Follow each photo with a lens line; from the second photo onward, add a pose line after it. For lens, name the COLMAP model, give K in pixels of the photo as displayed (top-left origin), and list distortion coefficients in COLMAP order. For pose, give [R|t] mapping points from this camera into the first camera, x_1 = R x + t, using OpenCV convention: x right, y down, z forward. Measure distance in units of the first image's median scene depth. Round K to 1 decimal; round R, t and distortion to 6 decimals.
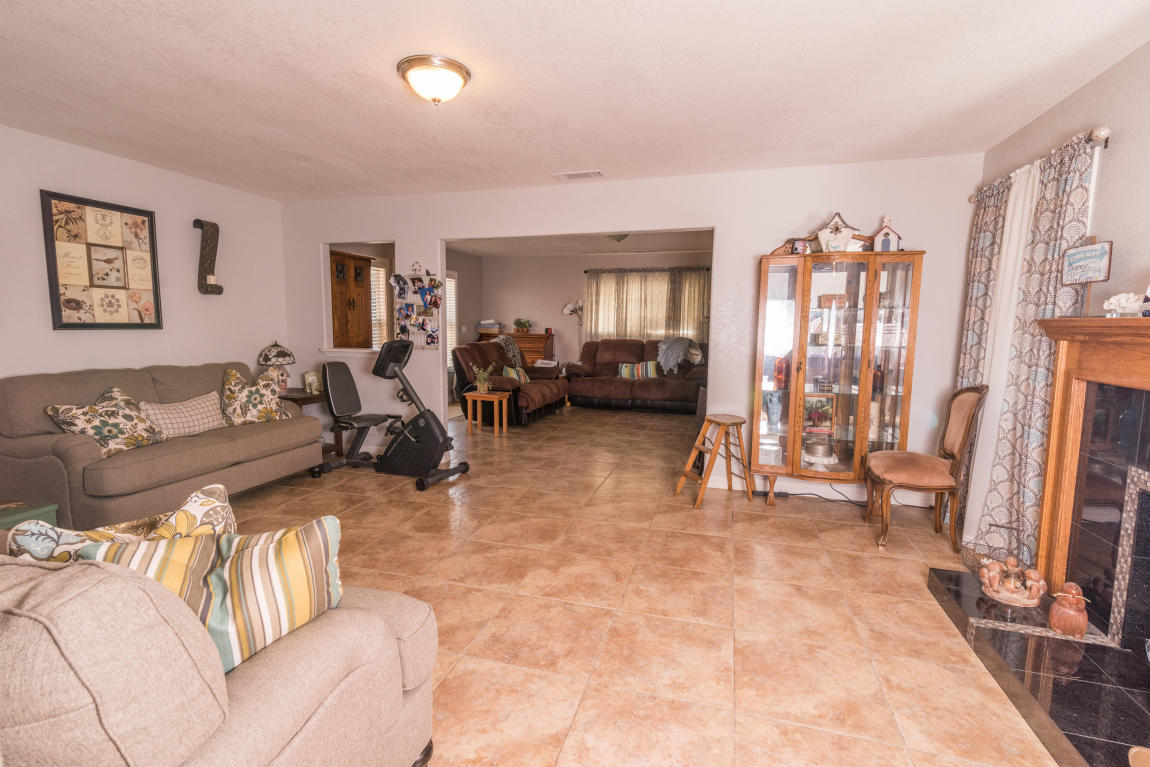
lens RADIAL K [[510.7, 0, 577.6], [0, 510.7, 382.5], [0, 0, 1]] dist [-0.004557, -0.000271]
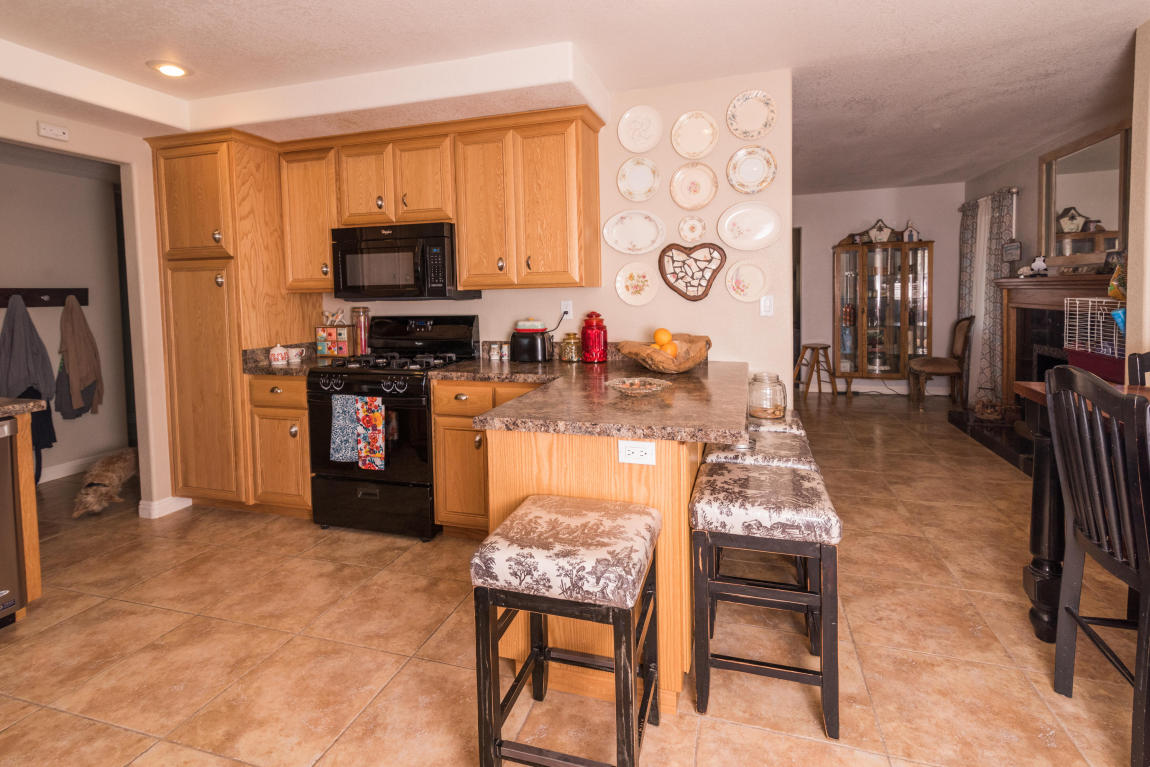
lens RADIAL K [[542.8, 0, 576.1], [0, 542.8, 319.5], [0, 0, 1]] dist [0.008473, -0.000096]
pose [[0.999486, -0.032050, -0.001008, -0.529284], [0.031910, 0.997241, -0.067016, 0.090147], [0.003153, 0.066950, 0.997751, -0.816242]]
